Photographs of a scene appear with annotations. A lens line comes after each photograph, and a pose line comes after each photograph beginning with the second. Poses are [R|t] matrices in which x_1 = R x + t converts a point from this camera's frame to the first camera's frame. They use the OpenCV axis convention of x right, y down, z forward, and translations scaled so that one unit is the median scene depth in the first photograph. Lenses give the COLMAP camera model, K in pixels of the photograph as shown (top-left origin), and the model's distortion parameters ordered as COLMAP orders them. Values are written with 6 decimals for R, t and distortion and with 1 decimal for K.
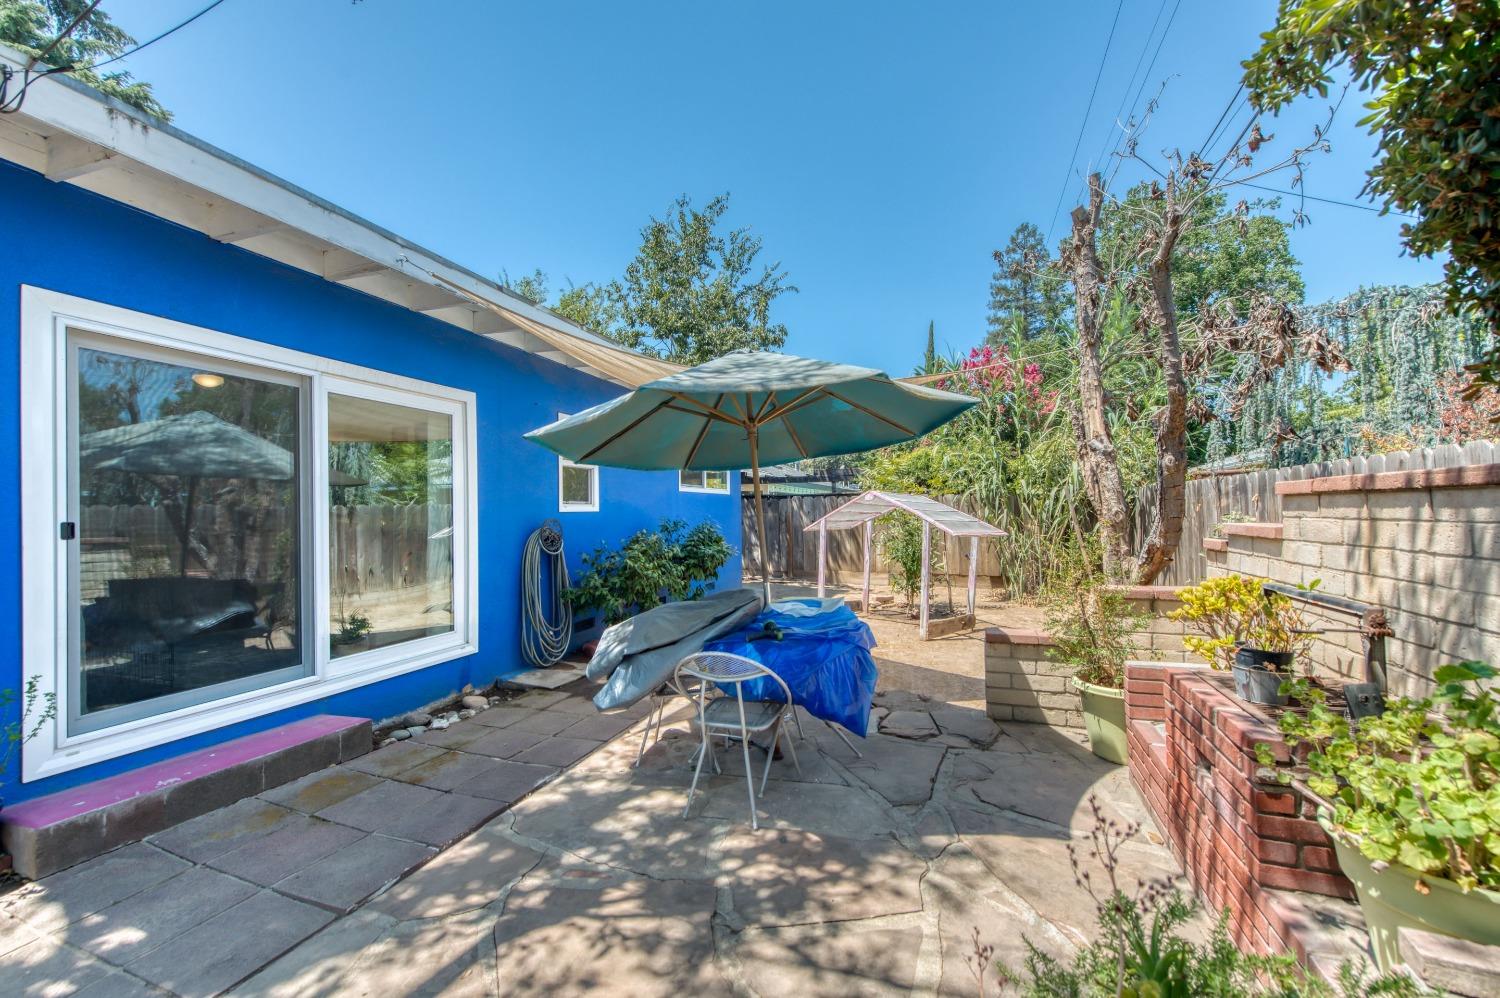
lens RADIAL K [[586.6, 0, 748.1], [0, 586.6, 504.7], [0, 0, 1]] dist [0.003509, -0.000016]
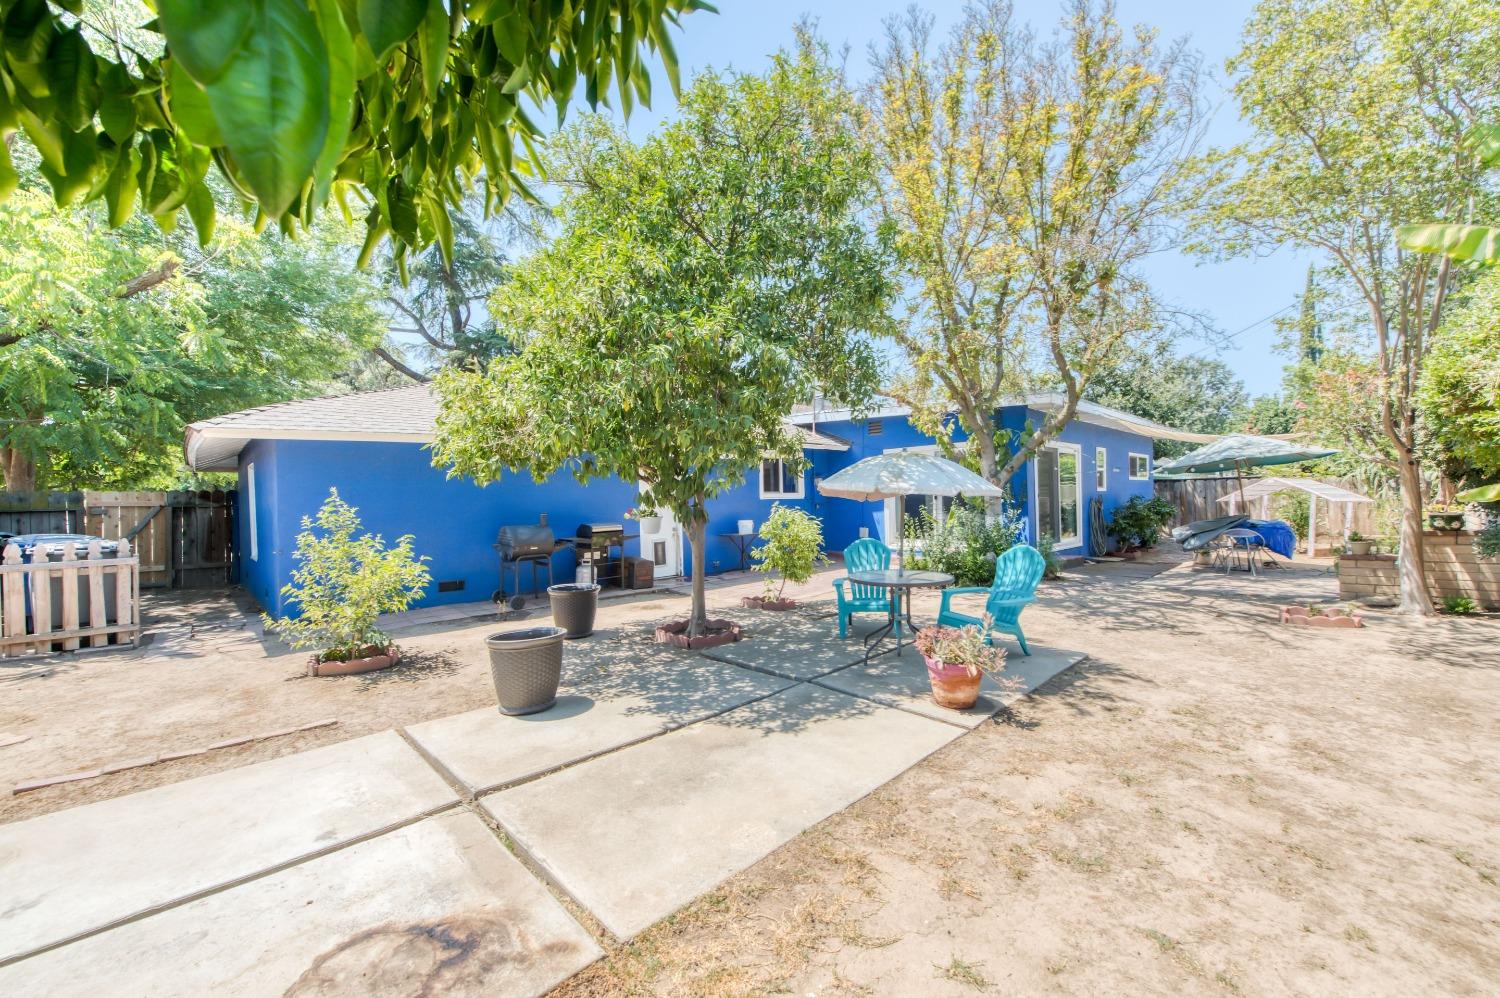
lens RADIAL K [[586.6, 0, 748.1], [0, 586.6, 504.7], [0, 0, 1]] dist [0.003509, -0.000016]
pose [[0.897941, -0.005065, -0.440086, -1.168472], [0.015874, 0.999656, 0.020884, -0.011031], [0.439829, -0.025739, 0.897713, -3.517025]]
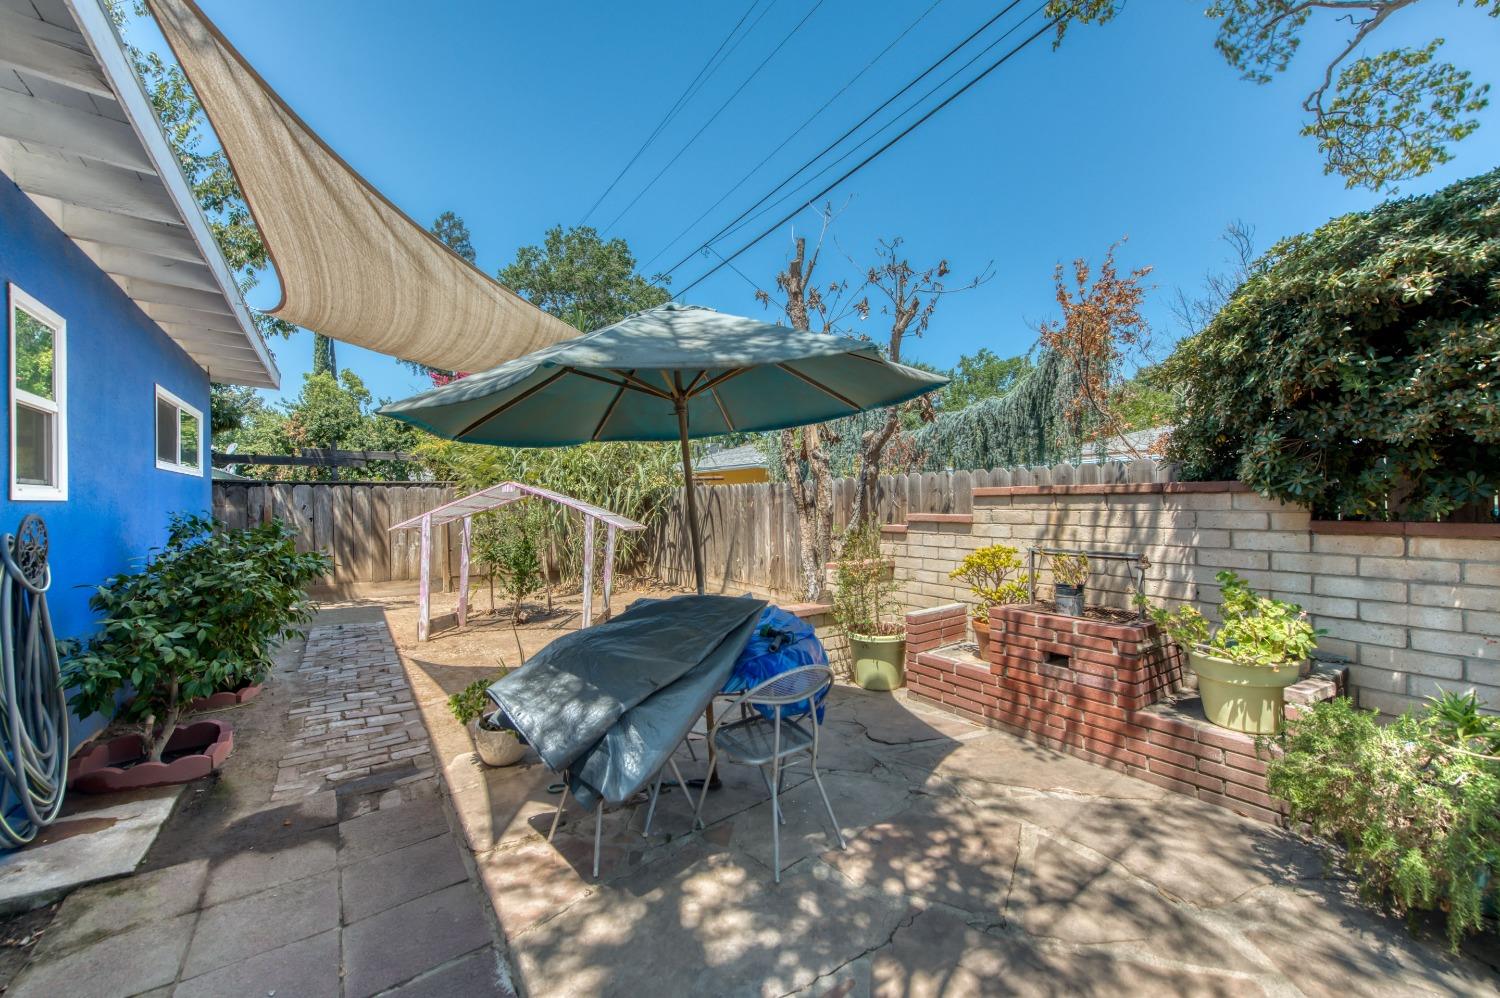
lens RADIAL K [[586.6, 0, 748.1], [0, 586.6, 504.7], [0, 0, 1]] dist [0.003509, -0.000016]
pose [[0.573829, 0.007340, 0.818942, -0.807065], [-0.012309, 0.999924, -0.000338, 0.016236], [-0.818882, -0.009887, 0.573876, 0.586355]]
